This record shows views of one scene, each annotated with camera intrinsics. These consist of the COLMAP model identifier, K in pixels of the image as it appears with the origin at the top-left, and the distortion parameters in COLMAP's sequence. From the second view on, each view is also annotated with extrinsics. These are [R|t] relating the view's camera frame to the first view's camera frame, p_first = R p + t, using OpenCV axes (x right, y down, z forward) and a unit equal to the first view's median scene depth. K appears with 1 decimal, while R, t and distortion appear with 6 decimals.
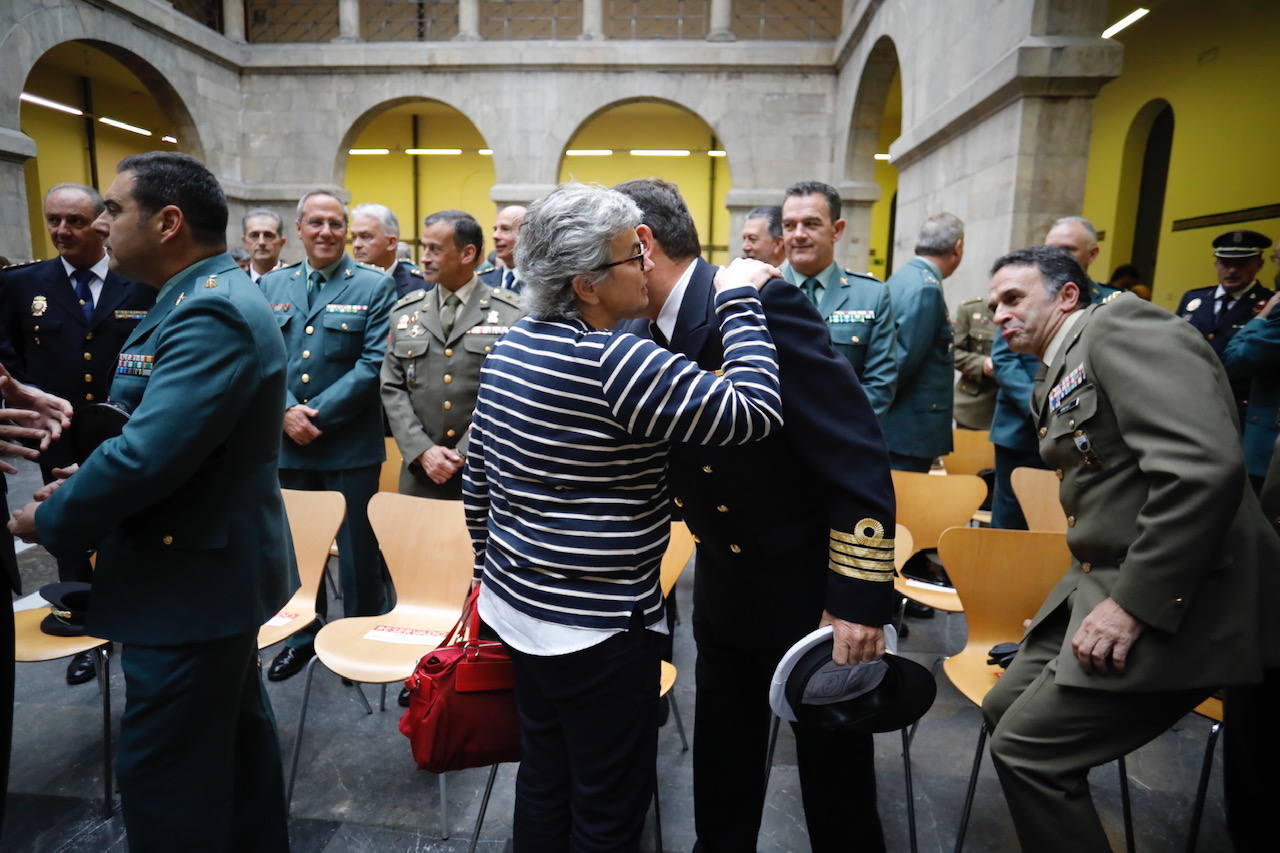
lens RADIAL K [[733.6, 0, 632.8], [0, 733.6, 407.8], [0, 0, 1]] dist [-0.068109, 0.048297]
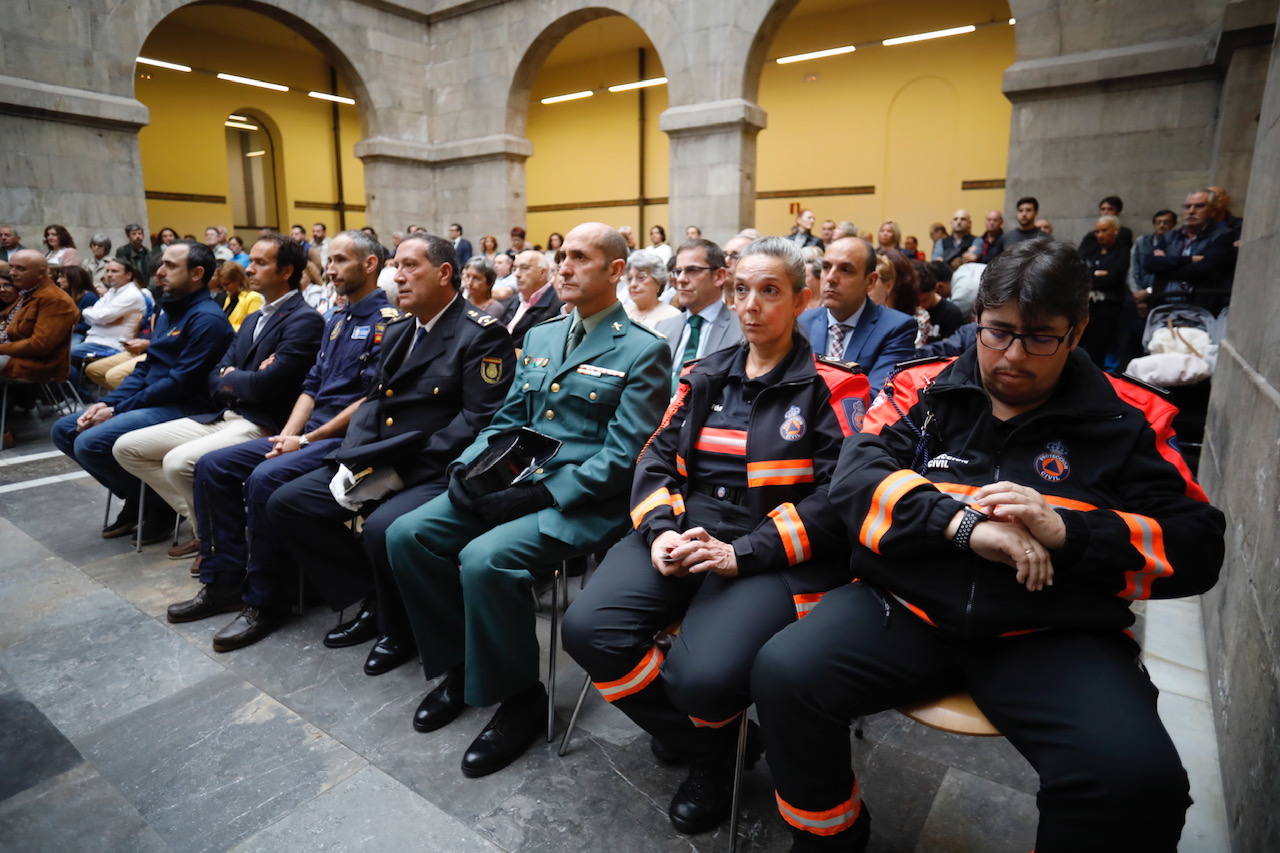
lens RADIAL K [[733.6, 0, 632.8], [0, 733.6, 407.8], [0, 0, 1]] dist [-0.068109, 0.048297]
pose [[0.860936, 0.071432, -0.503673, 0.185651], [-0.058809, 0.997430, 0.040933, -0.031116], [0.505302, -0.005620, 0.862924, 0.354735]]
